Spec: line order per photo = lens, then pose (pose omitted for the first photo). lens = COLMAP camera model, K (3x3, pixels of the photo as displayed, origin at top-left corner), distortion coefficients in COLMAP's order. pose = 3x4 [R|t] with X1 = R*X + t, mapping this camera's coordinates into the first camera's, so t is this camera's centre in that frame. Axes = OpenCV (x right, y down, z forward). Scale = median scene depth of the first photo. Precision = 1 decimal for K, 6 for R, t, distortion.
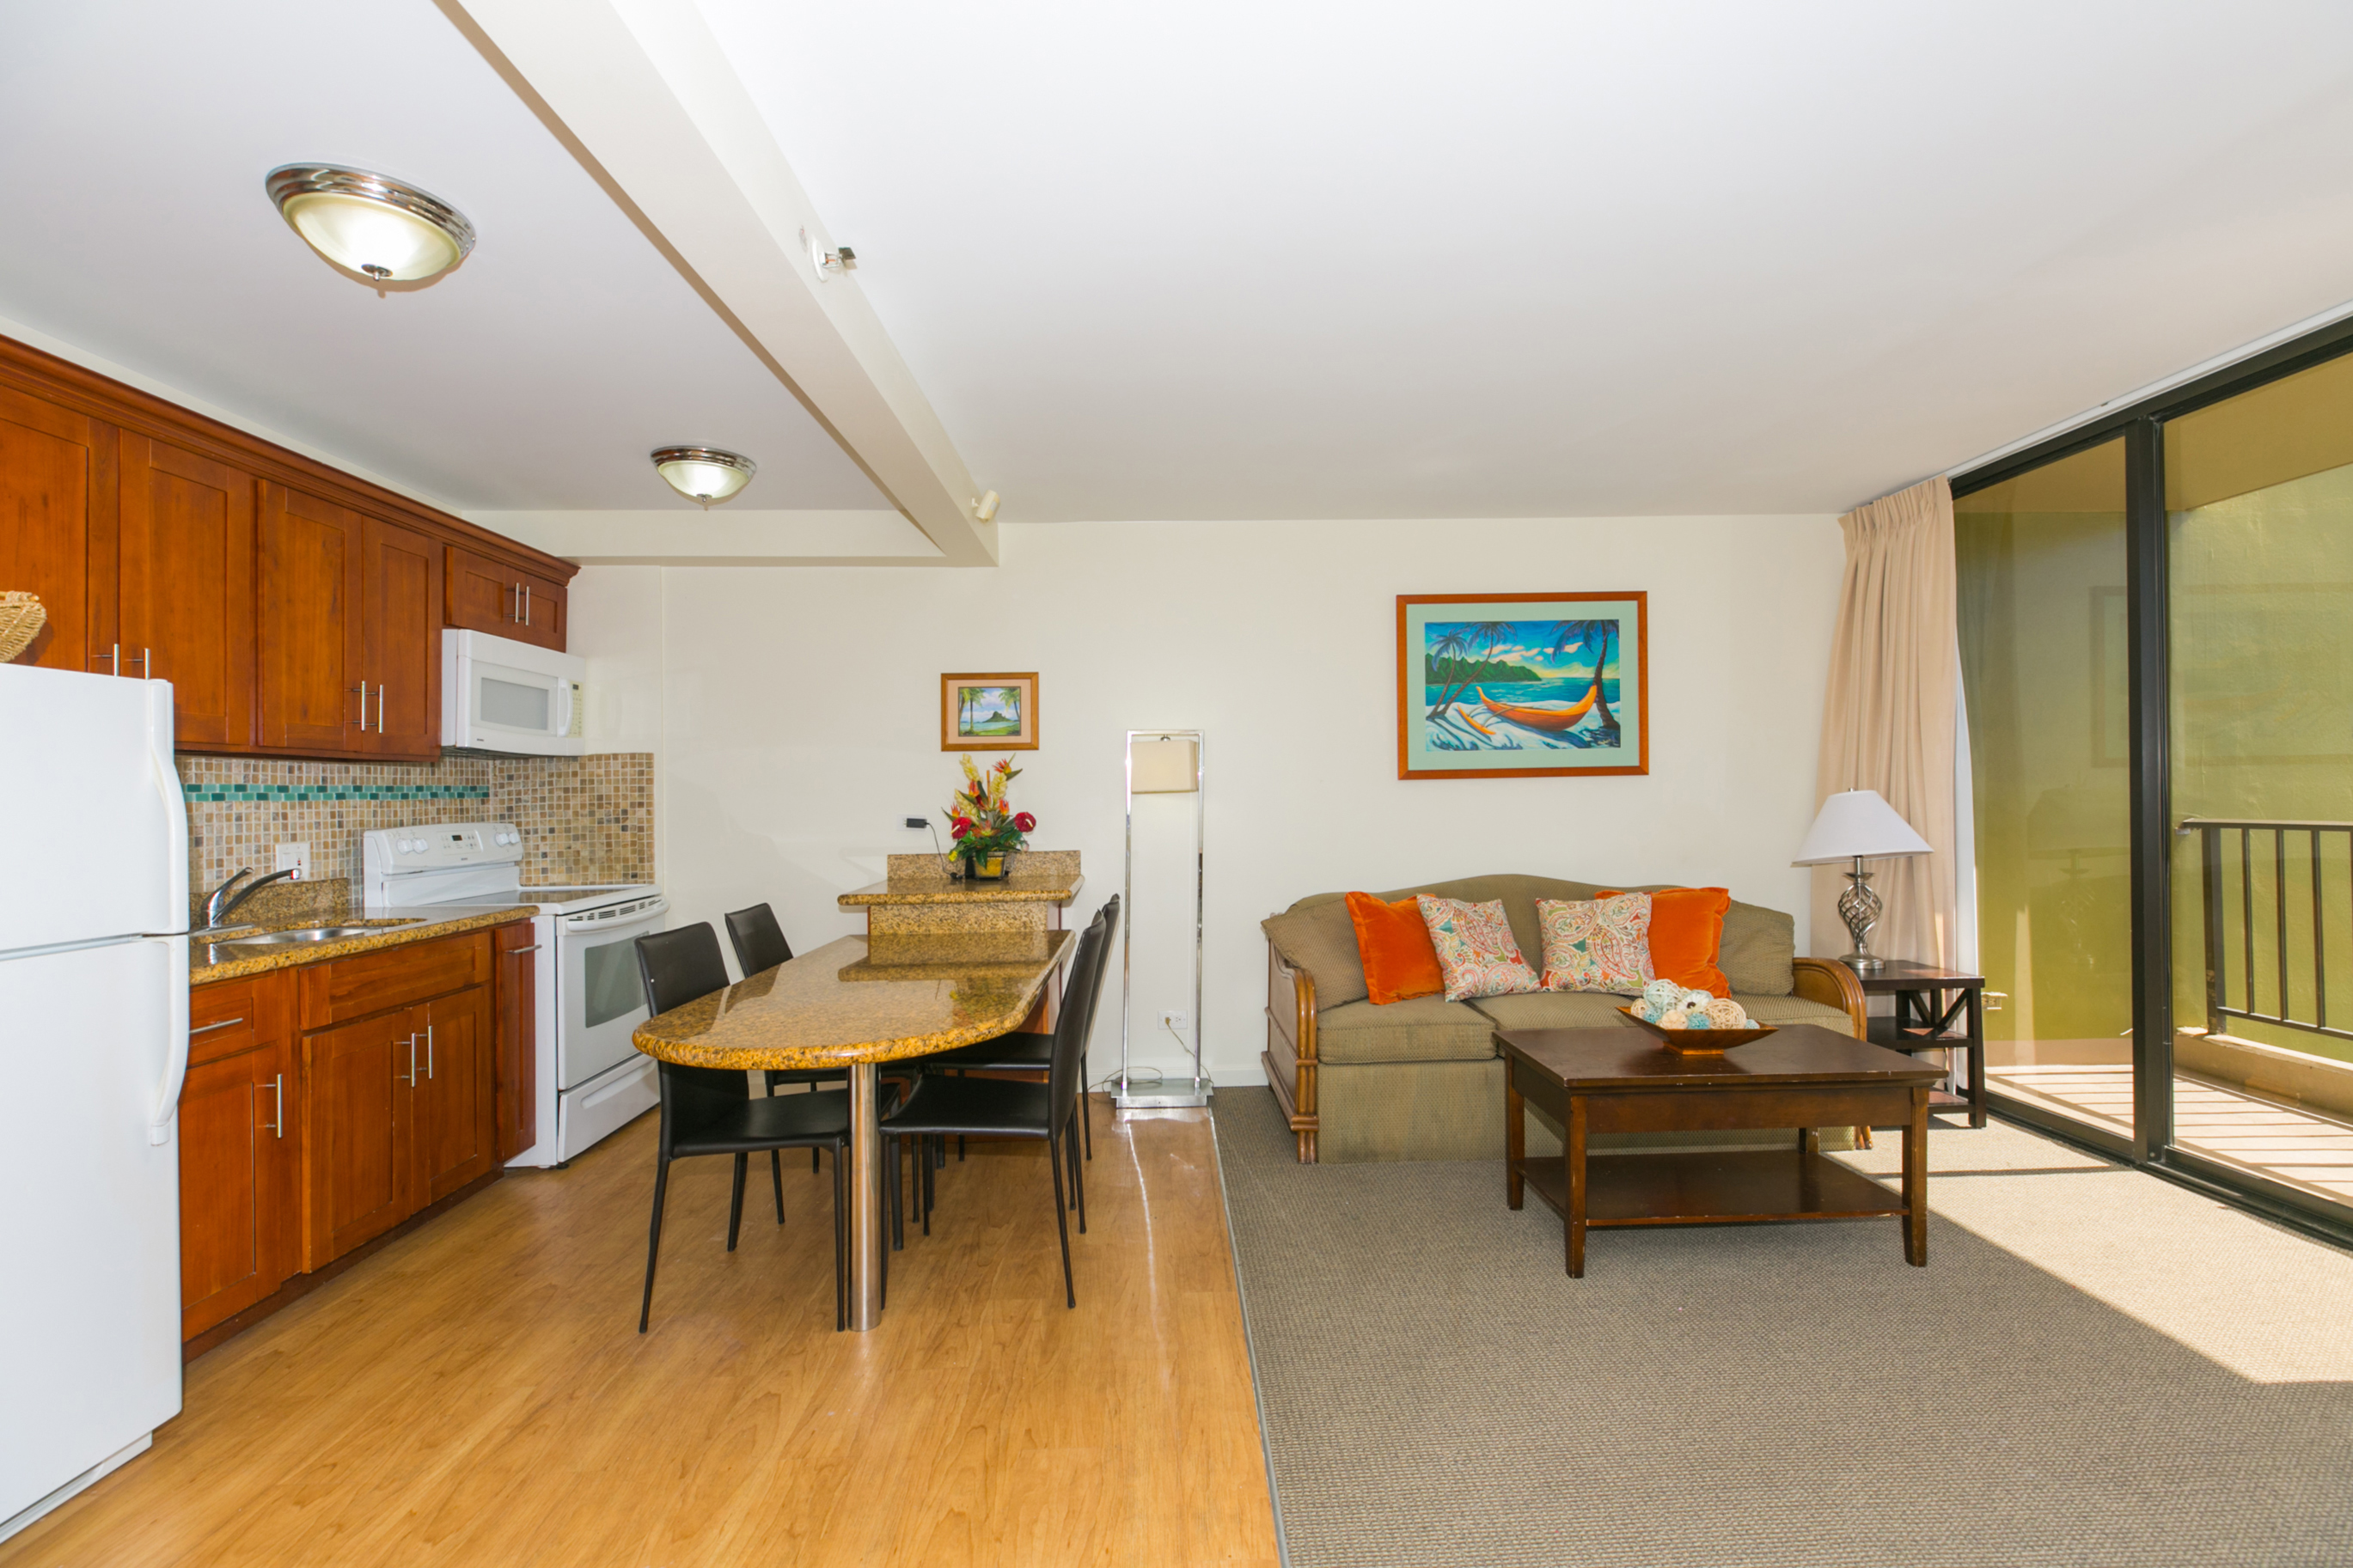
lens RADIAL K [[1057.6, 0, 1180.3], [0, 1057.6, 800.7], [0, 0, 1]] dist [0.013876, -0.001771]
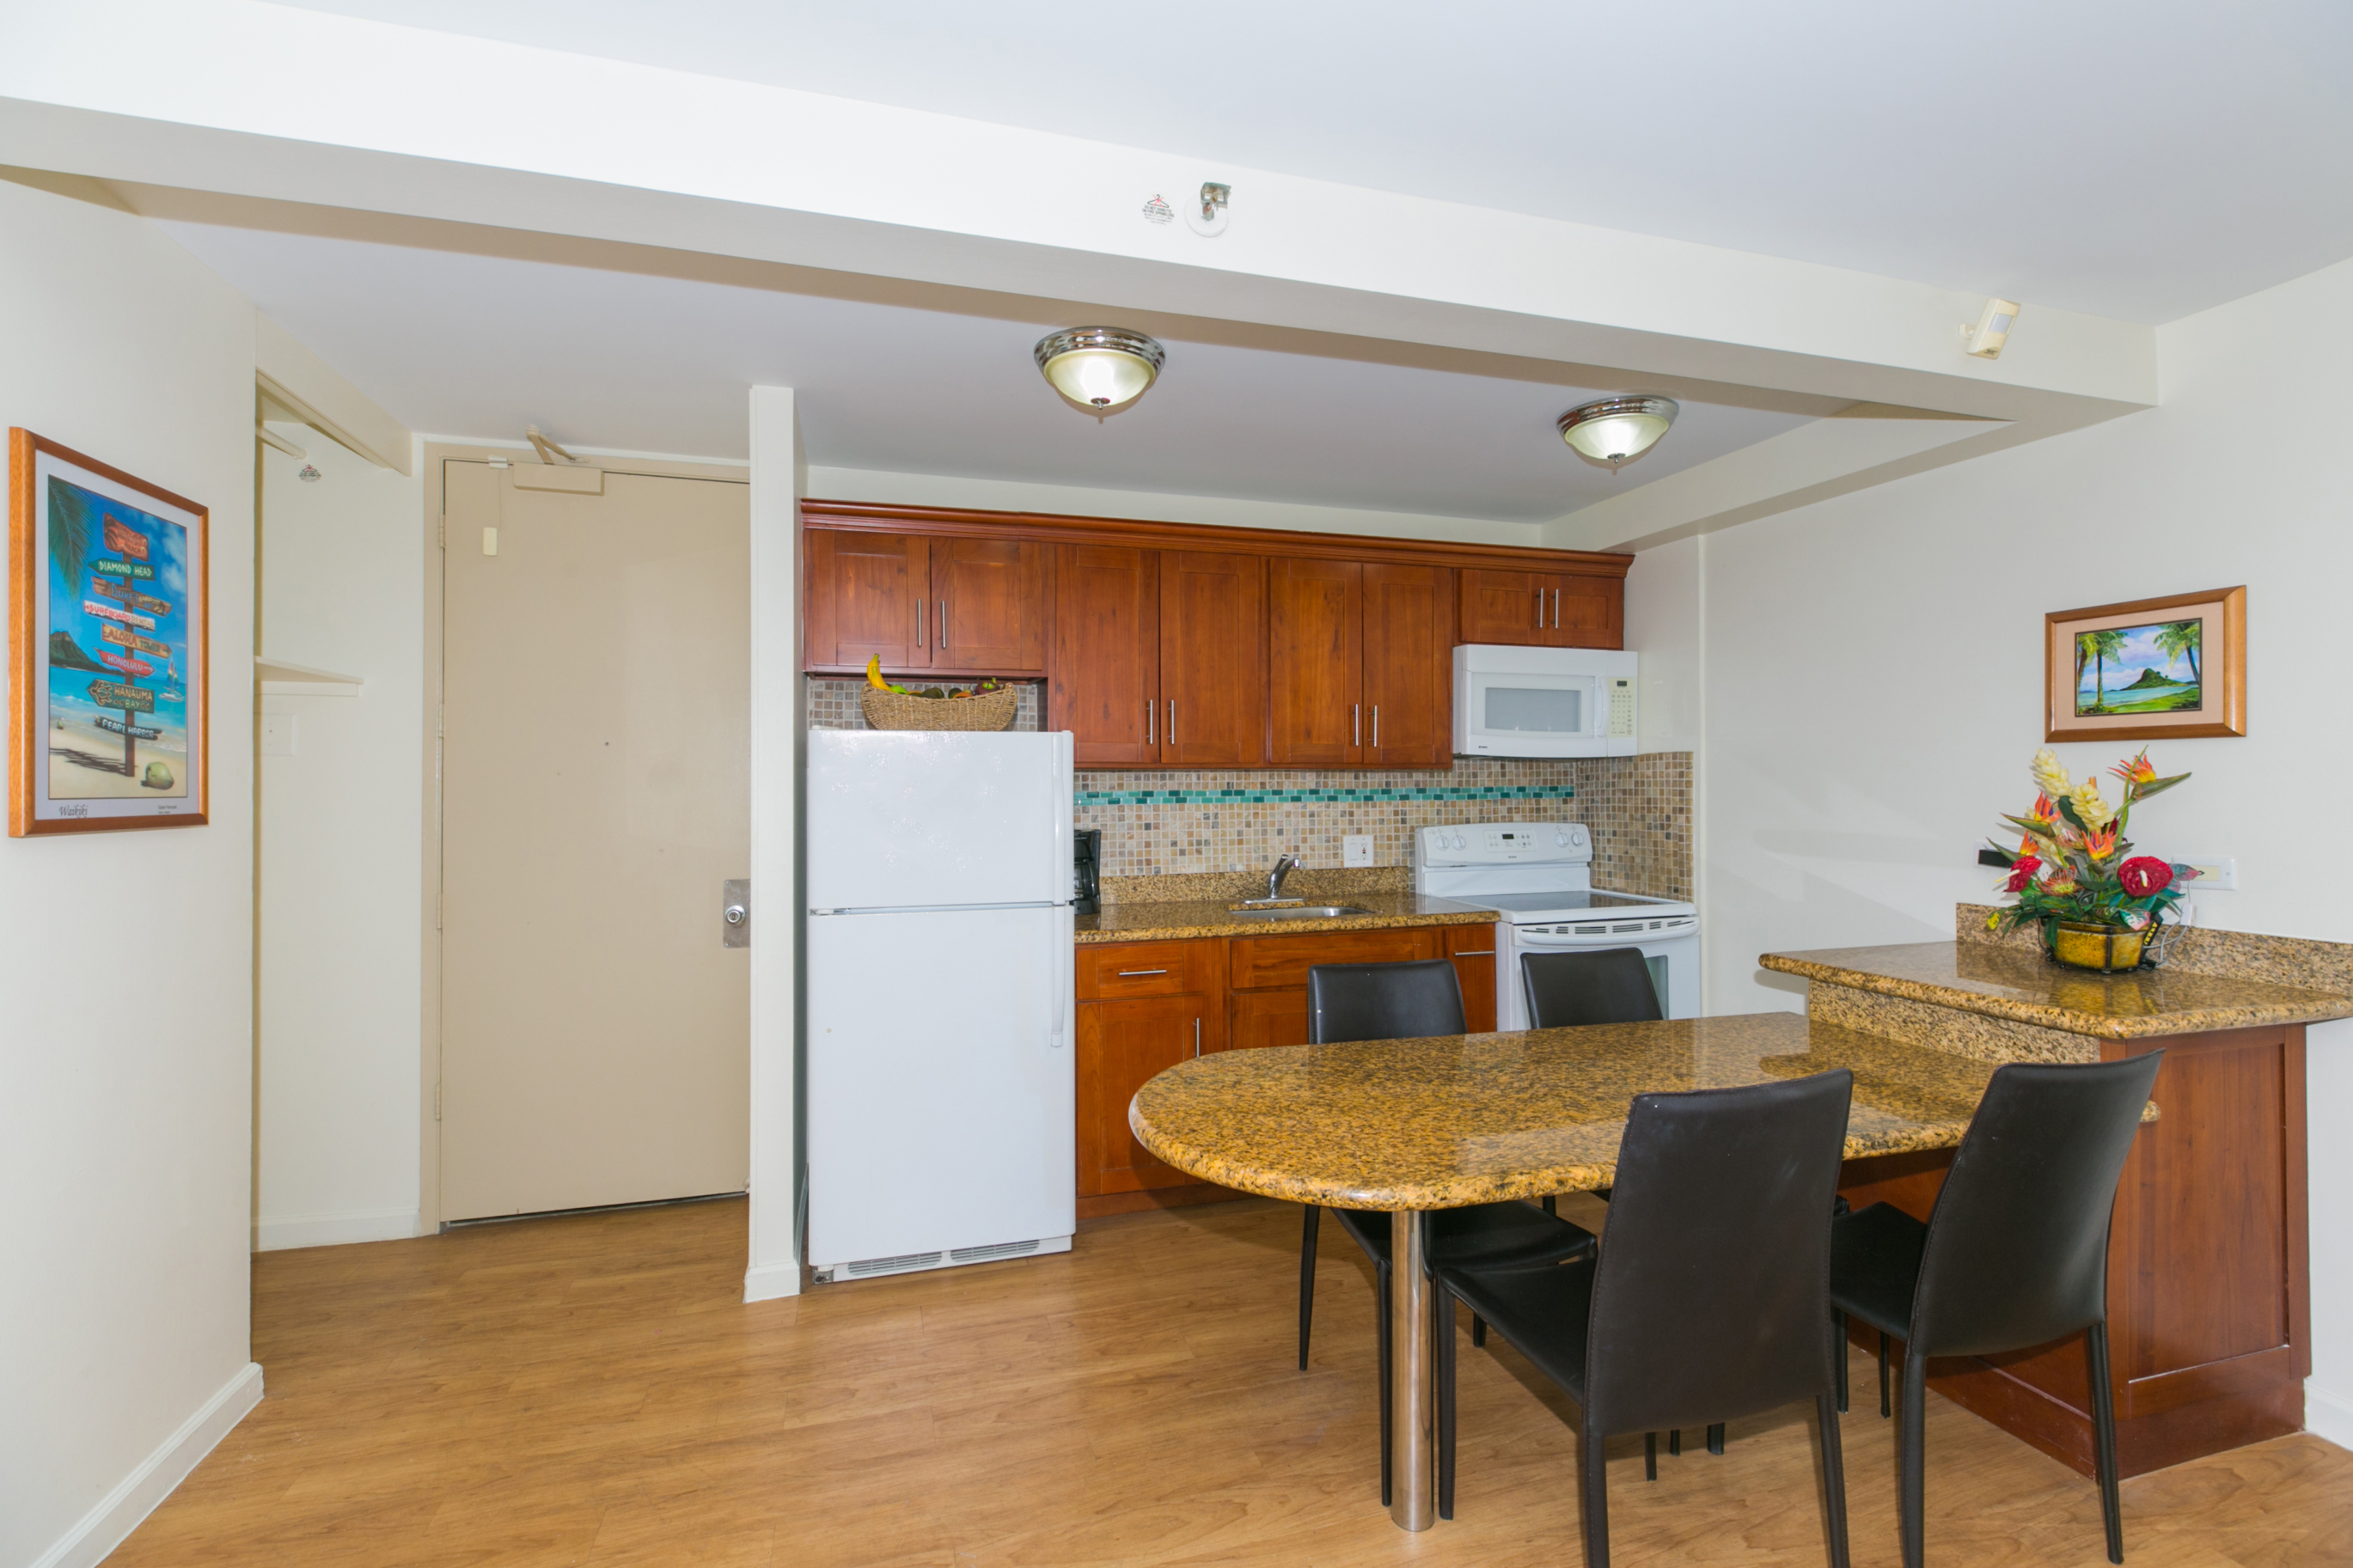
lens RADIAL K [[1057.6, 0, 1183.1], [0, 1057.6, 766.6], [0, 0, 1]] dist [0.013876, -0.001771]
pose [[0.261072, 0.002391, -0.965316, 0.267683], [-0.006013, 0.999982, 0.000851, -0.035310], [0.965301, 0.005583, 0.261081, 0.420946]]
